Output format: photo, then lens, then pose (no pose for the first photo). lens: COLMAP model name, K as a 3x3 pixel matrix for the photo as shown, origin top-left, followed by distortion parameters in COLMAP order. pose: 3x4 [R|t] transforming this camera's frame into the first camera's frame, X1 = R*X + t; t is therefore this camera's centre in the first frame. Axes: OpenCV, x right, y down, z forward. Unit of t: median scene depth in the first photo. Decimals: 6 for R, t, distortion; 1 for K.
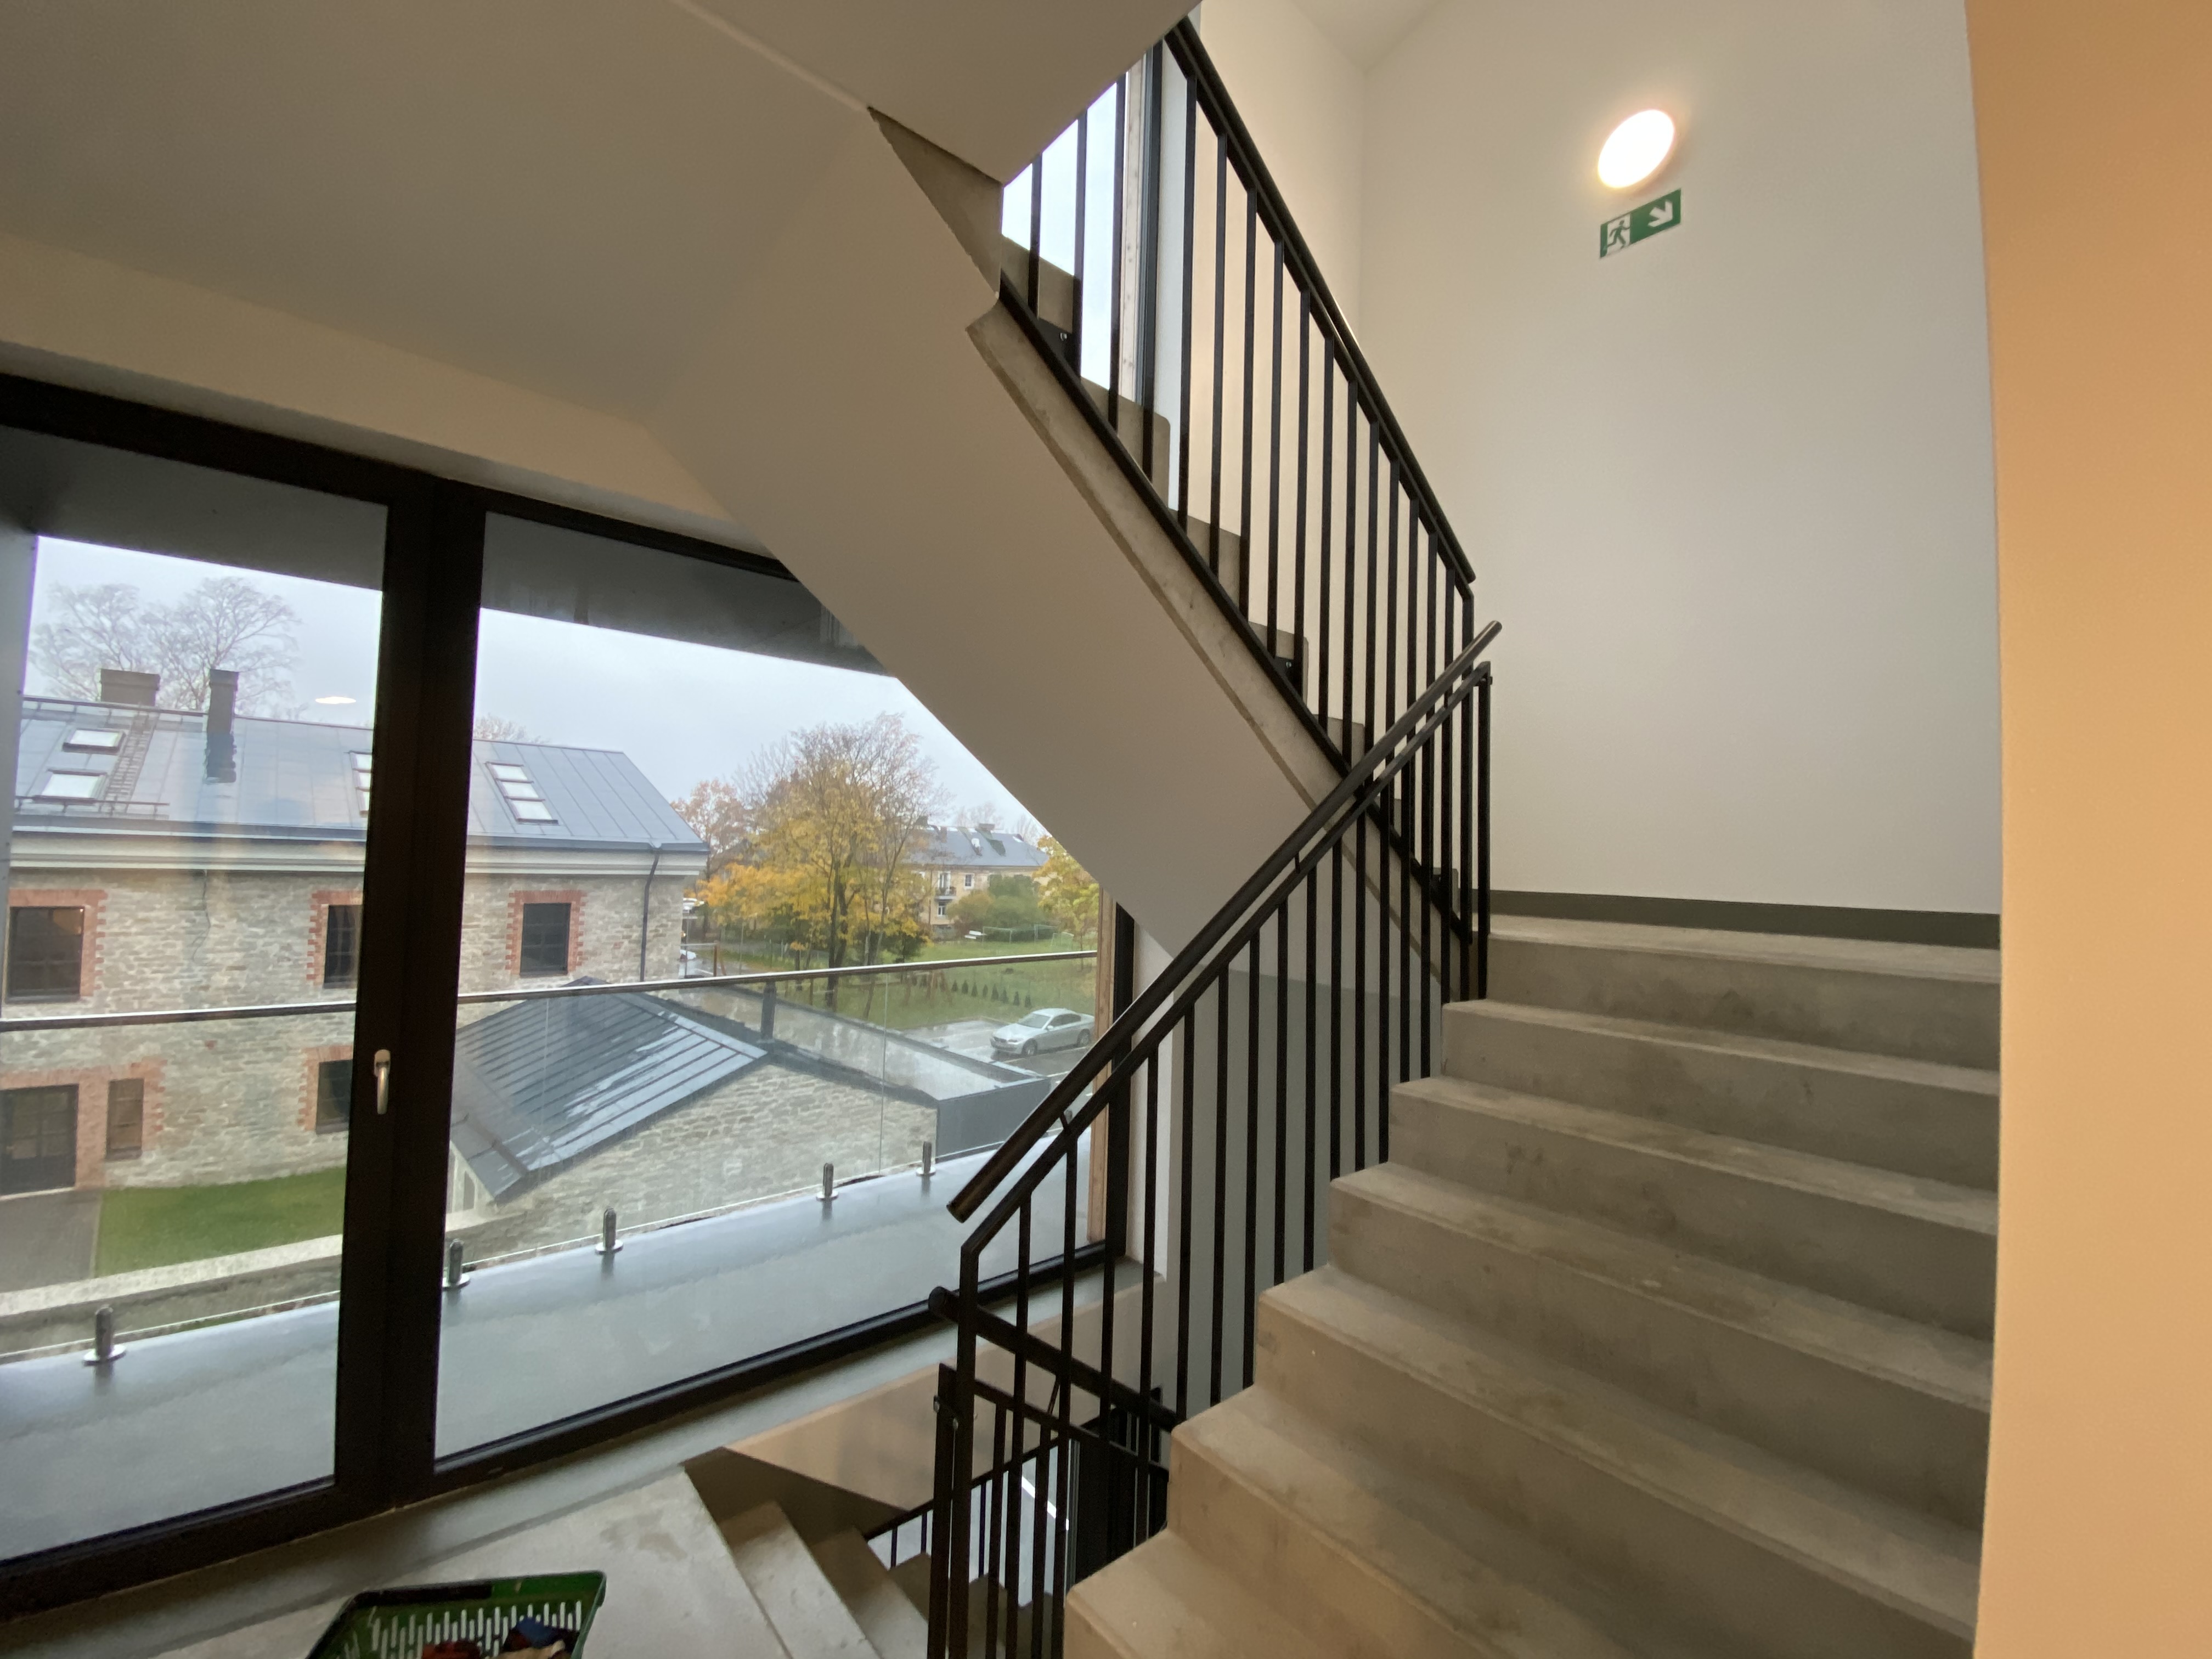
lens RADIAL K [[876.5, 0, 1126.9], [0, 876.5, 822.1], [0, 0, 1]] dist [0.000491, -0.014810]
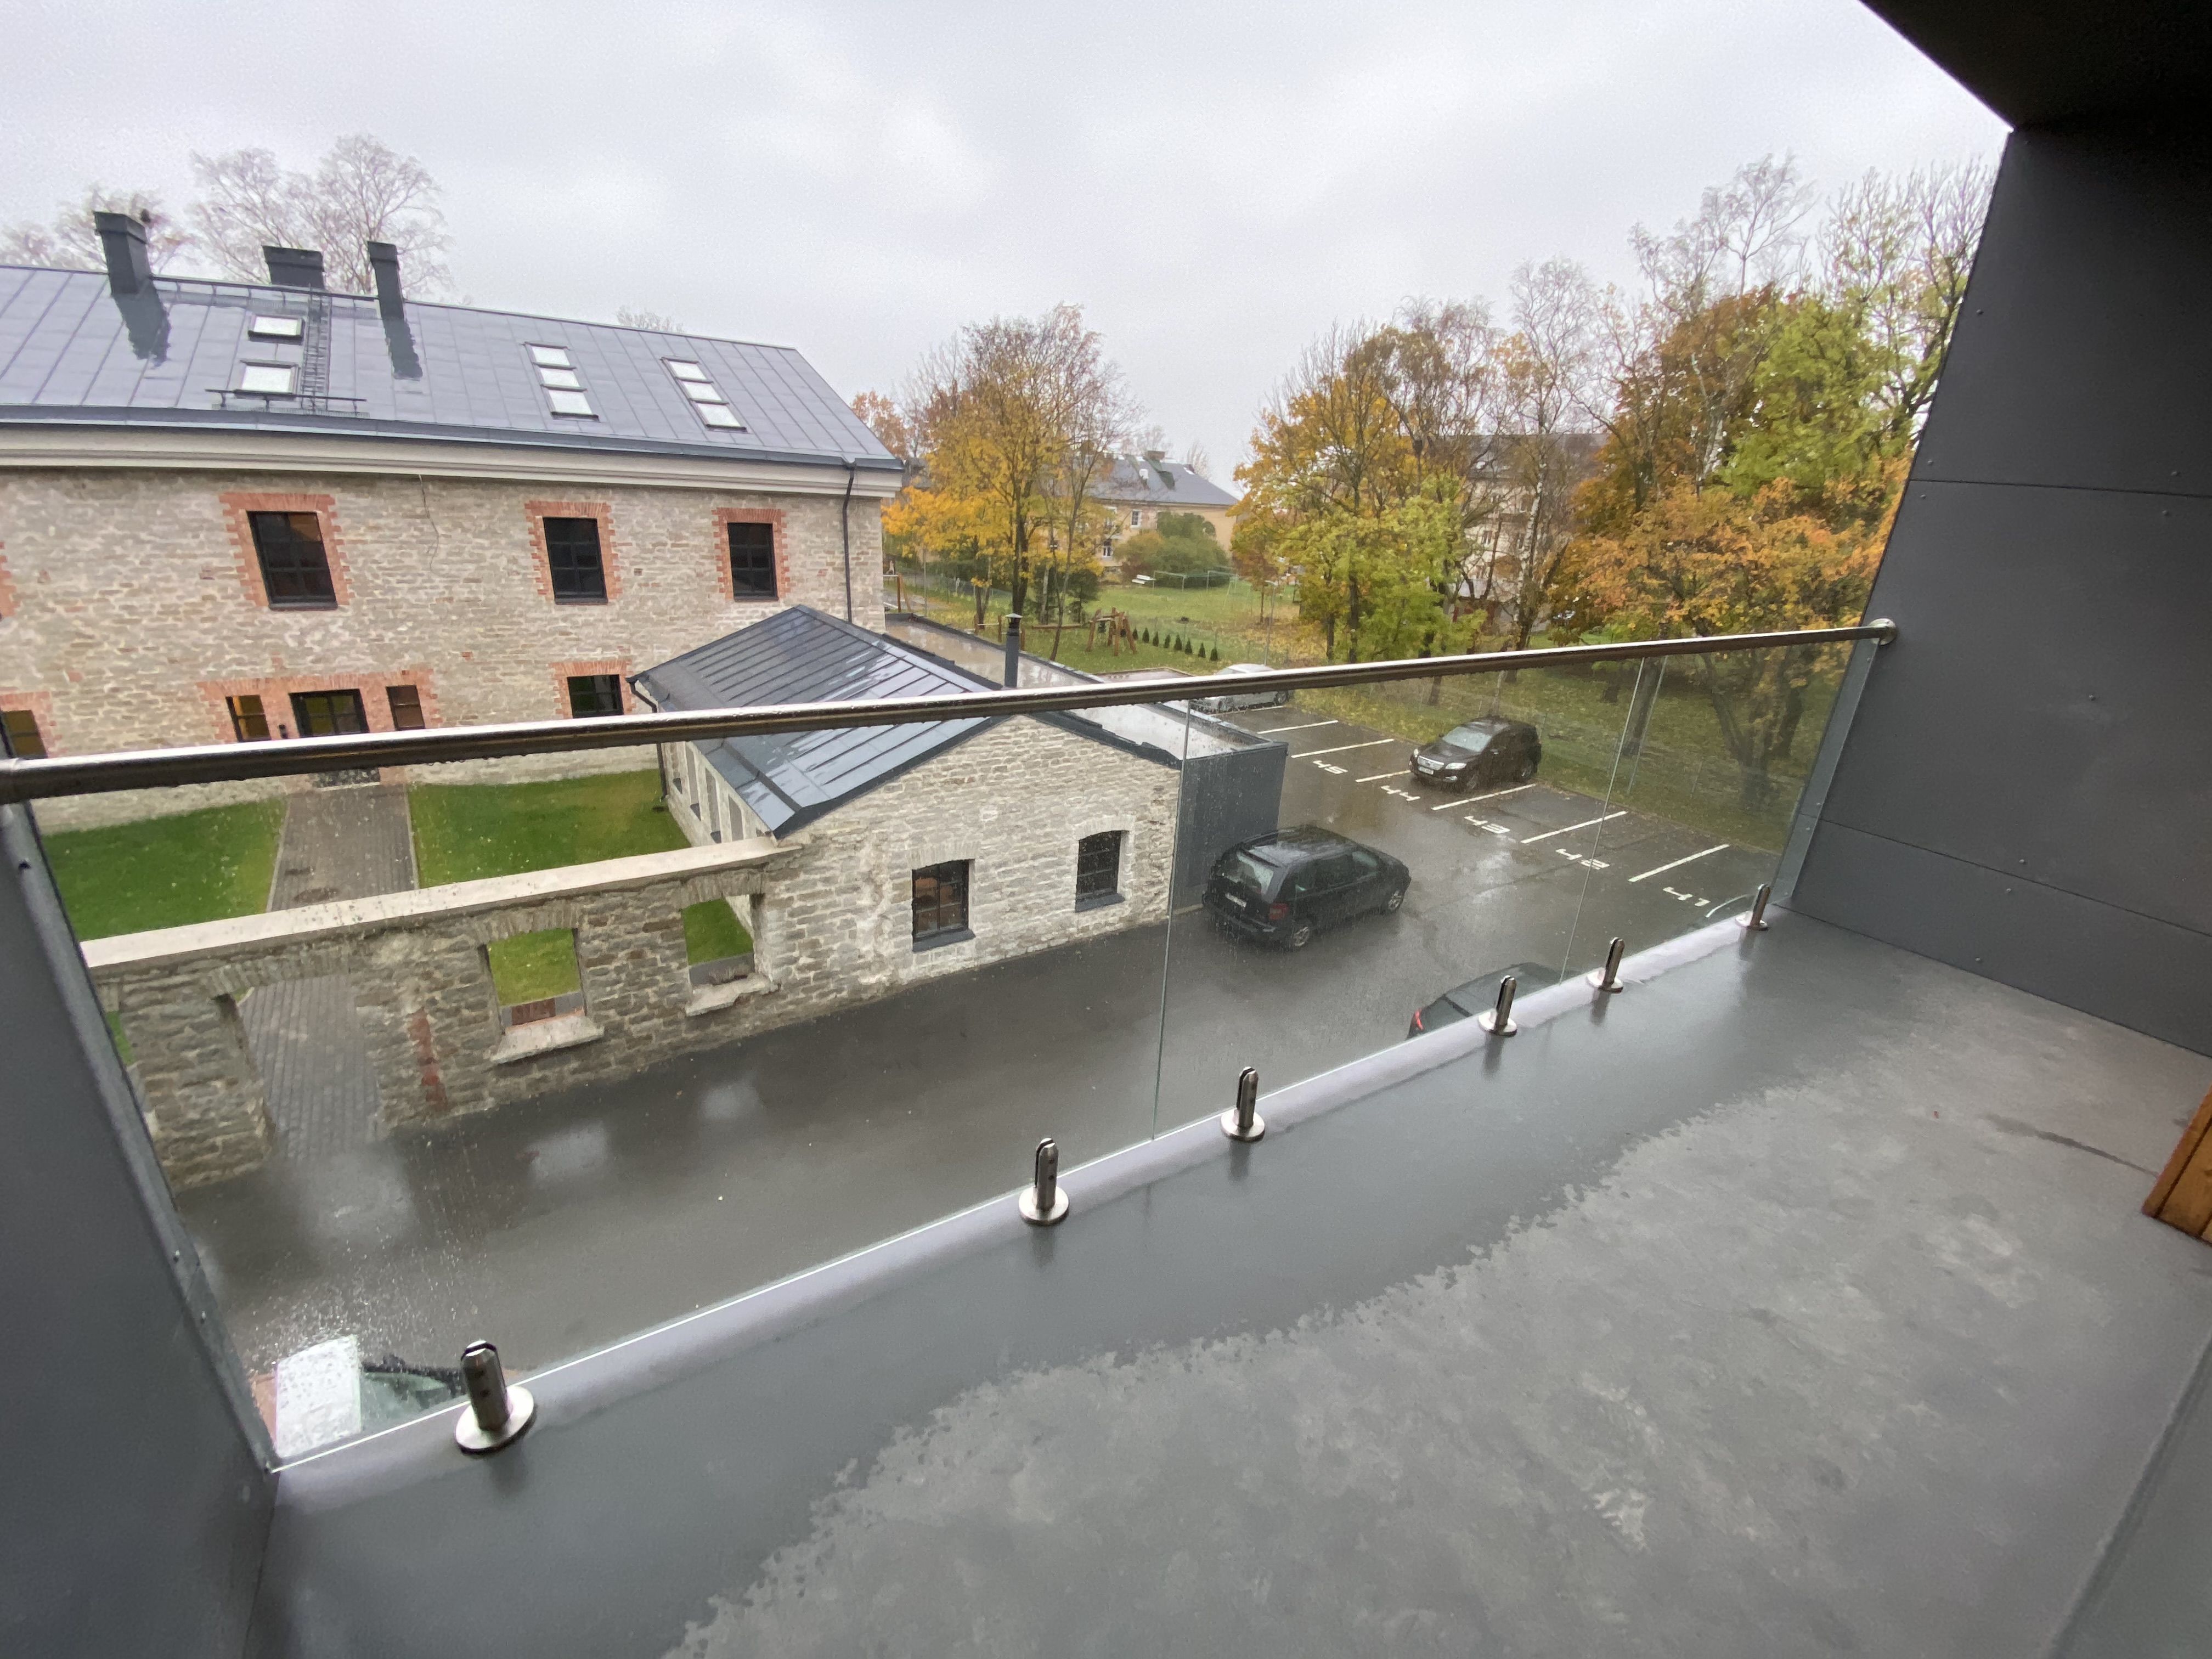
lens RADIAL K [[897.4, 0, 1101.6], [0, 897.4, 819.7], [0, 0, 1]] dist [0.025288, -0.023601]
pose [[0.979832, 0.091526, -0.177628, -0.097808], [-0.017832, 0.925435, 0.378486, 0.015533], [0.199025, -0.367685, 0.908403, 0.082455]]
